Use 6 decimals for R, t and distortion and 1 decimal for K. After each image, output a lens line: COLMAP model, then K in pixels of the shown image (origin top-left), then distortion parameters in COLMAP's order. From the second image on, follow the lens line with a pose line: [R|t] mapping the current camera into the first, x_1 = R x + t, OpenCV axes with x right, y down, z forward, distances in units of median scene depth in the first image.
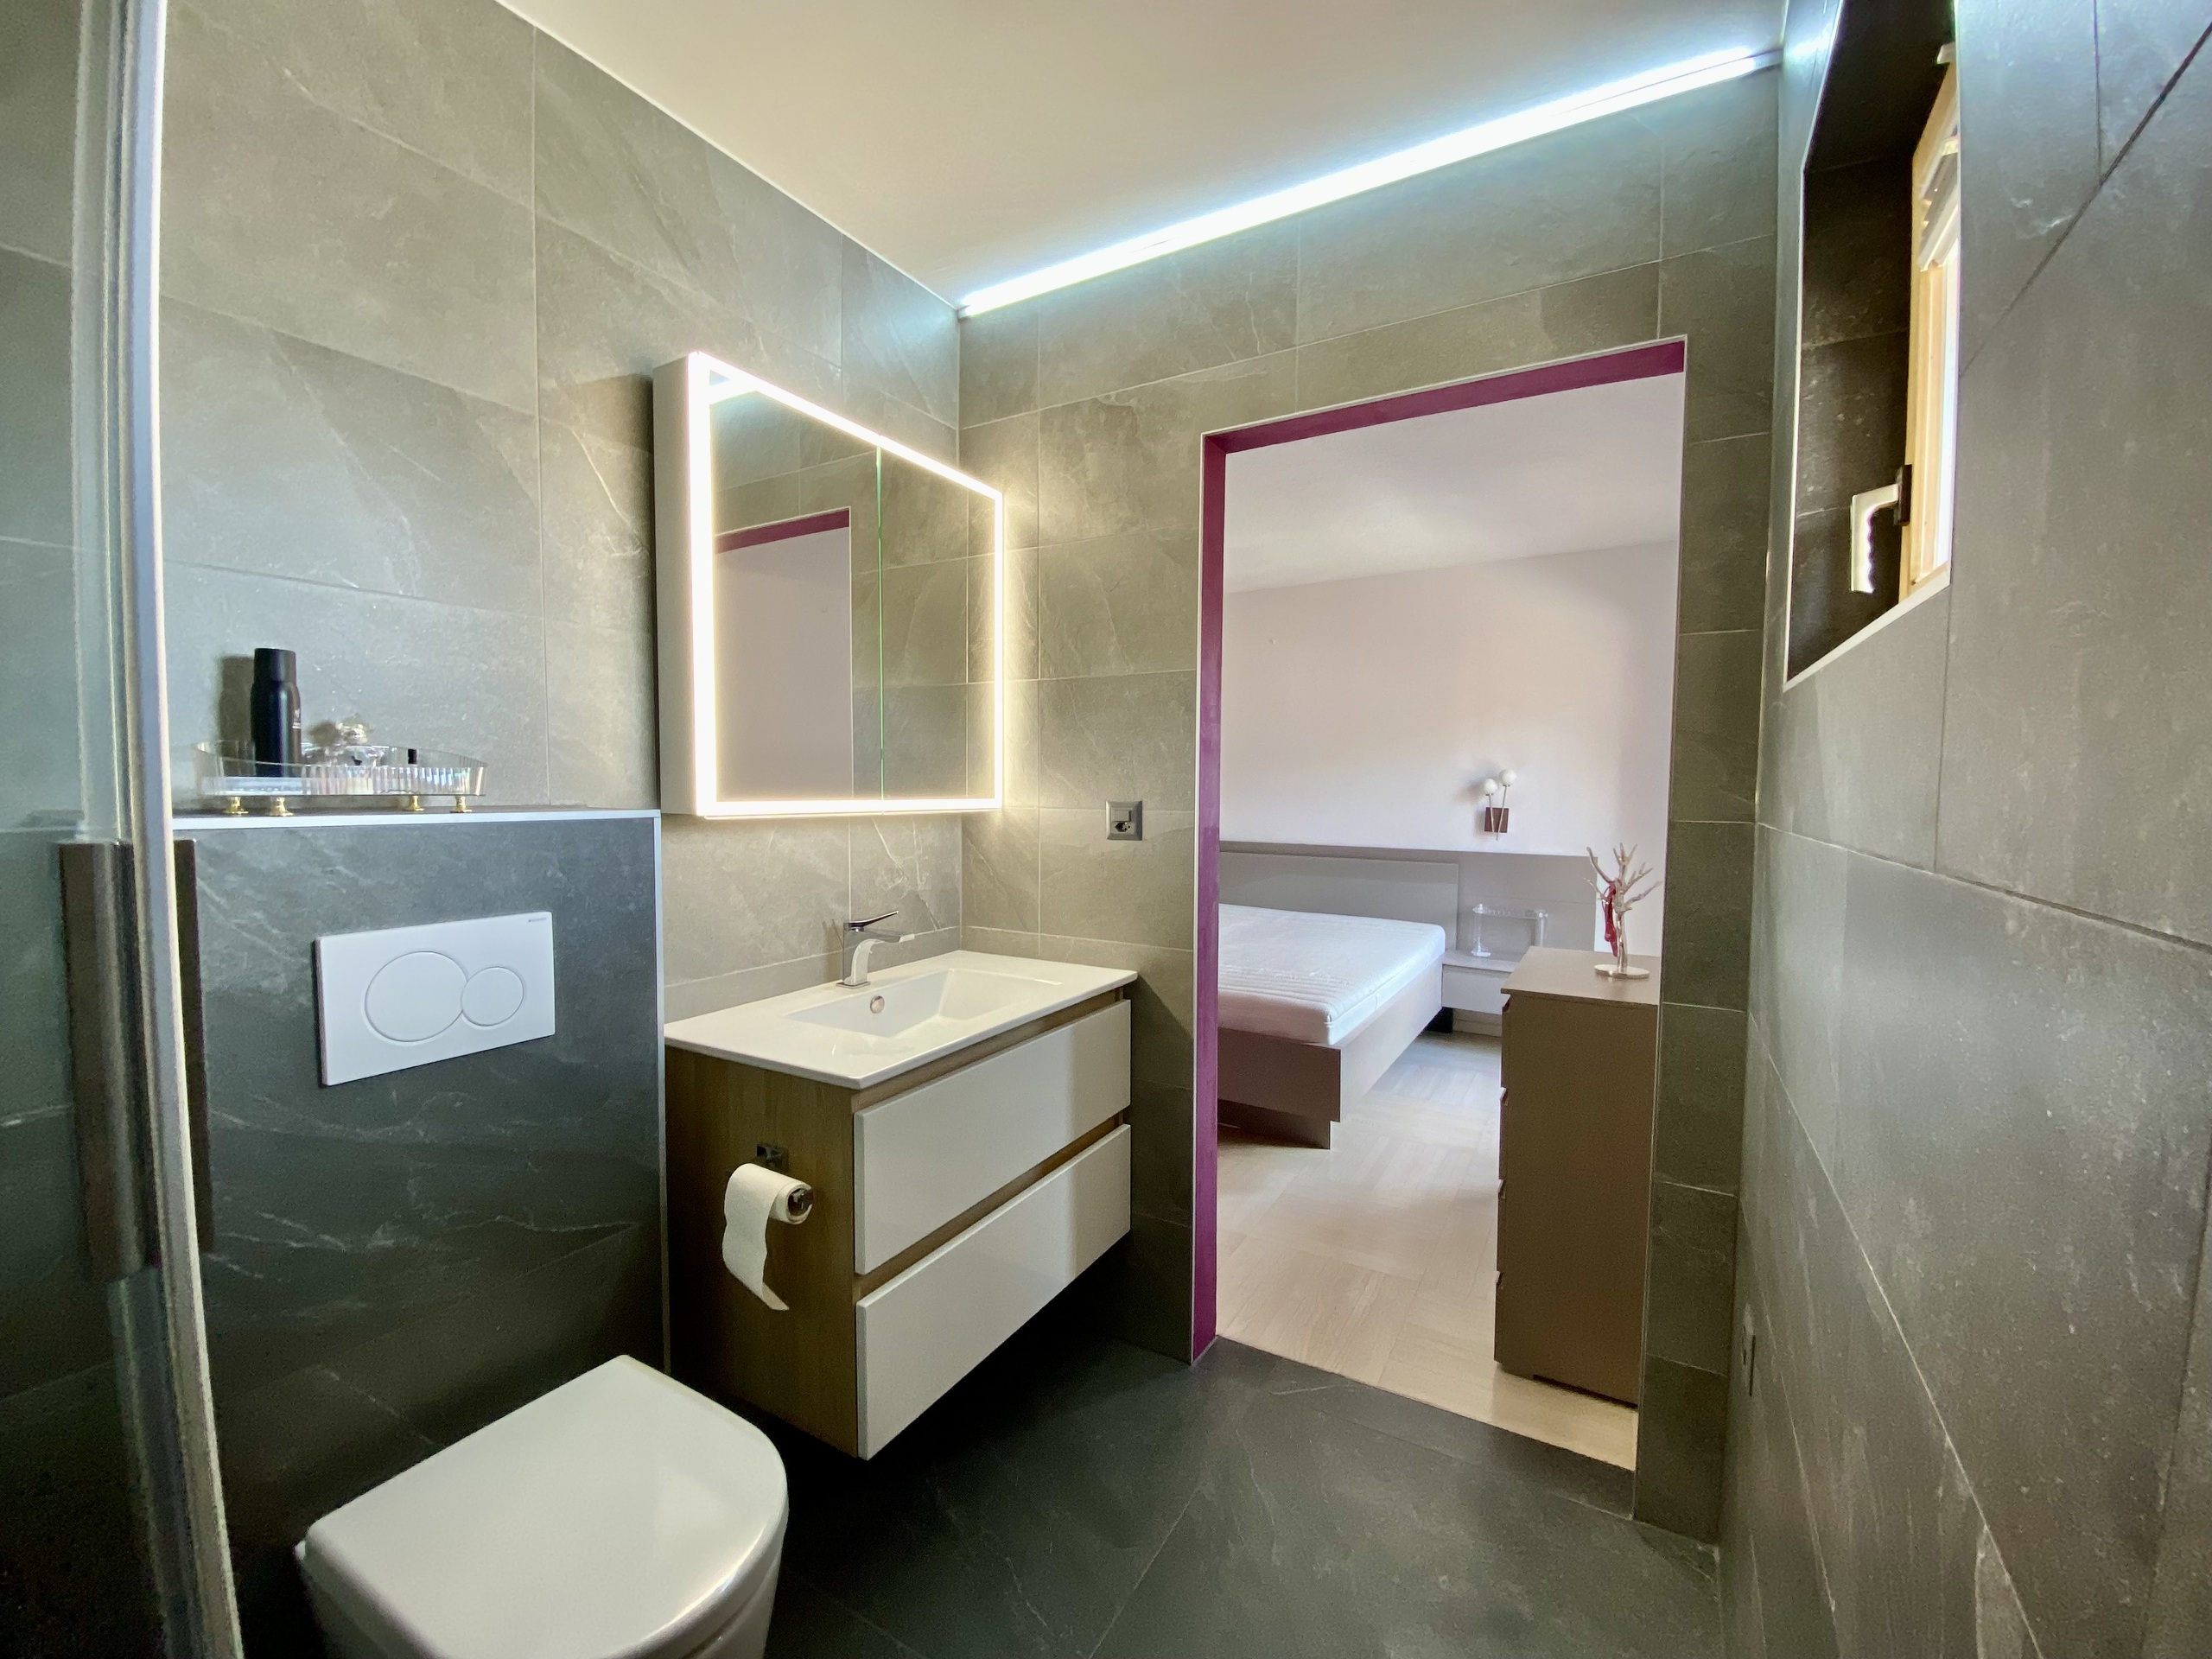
lens RADIAL K [[889.0, 0, 1097.3], [0, 889.0, 848.9], [0, 0, 1]] dist [0.001956, -0.012991]
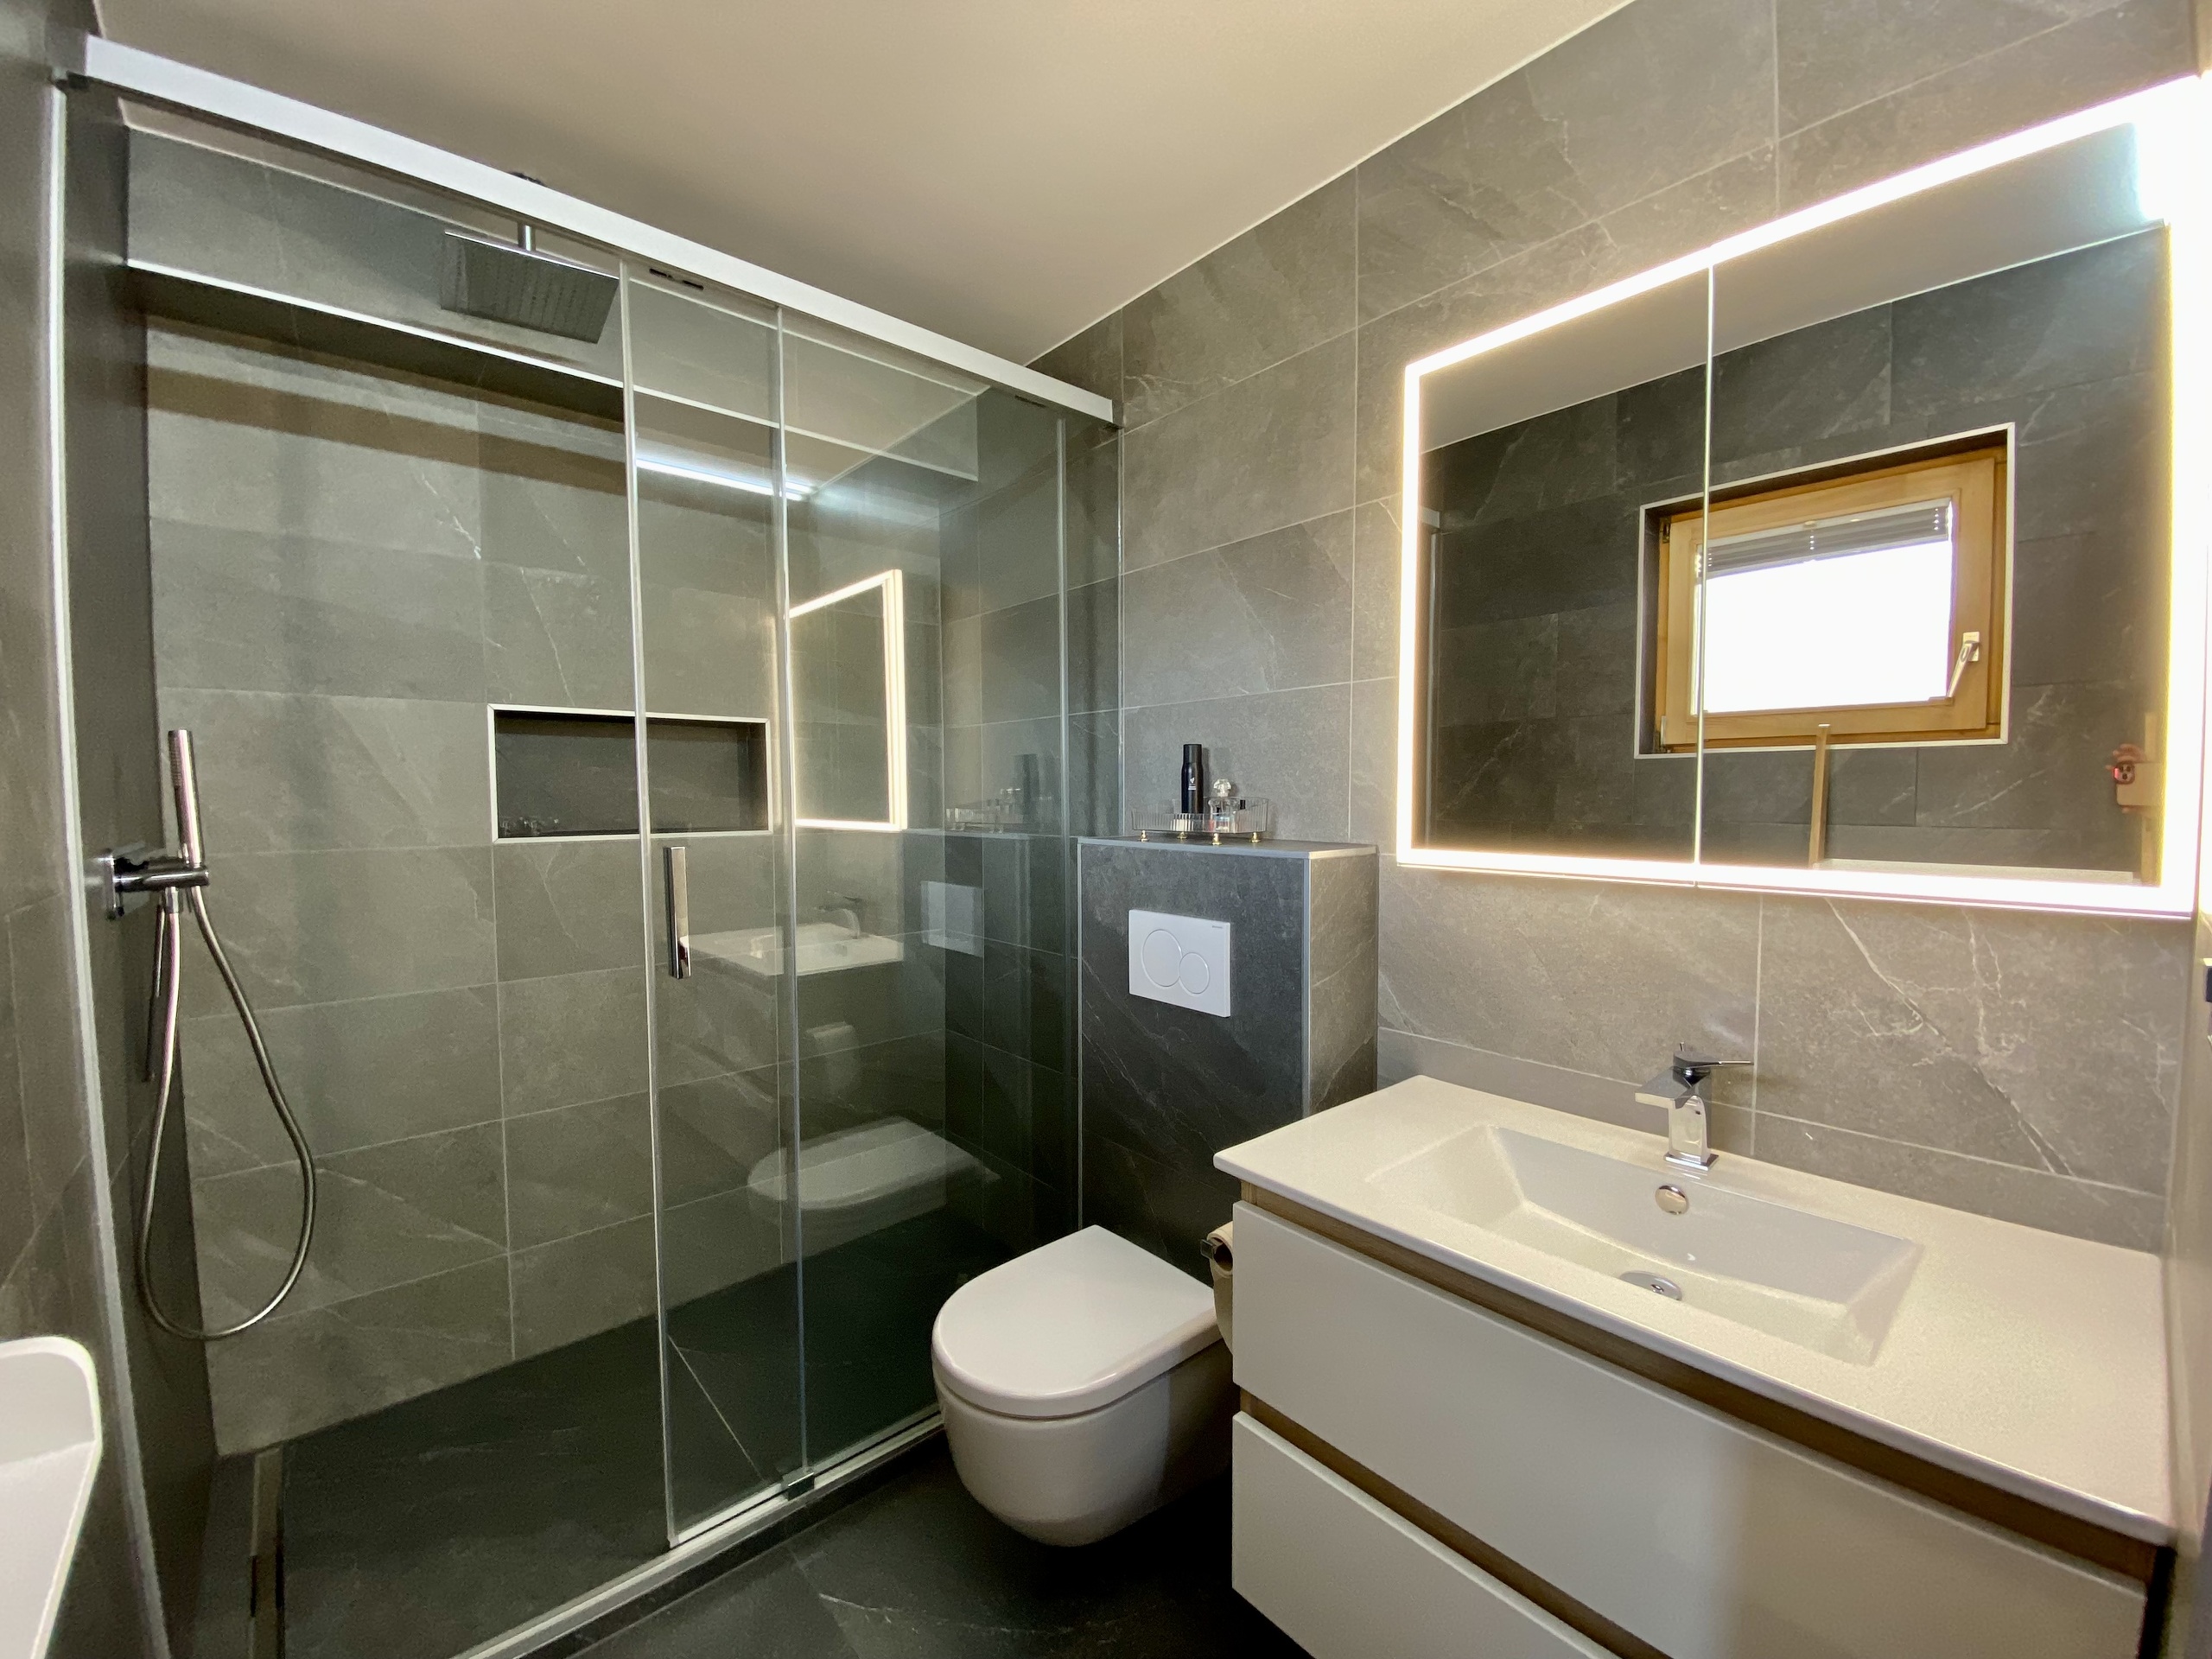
lens RADIAL K [[889.0, 0, 1097.3], [0, 889.0, 848.9], [0, 0, 1]] dist [0.001956, -0.012991]
pose [[-0.327630, 0.053996, -0.943262, 0.381995], [-0.064388, 0.994768, 0.079309, -0.073780], [0.942609, 0.086719, -0.322440, 0.701441]]
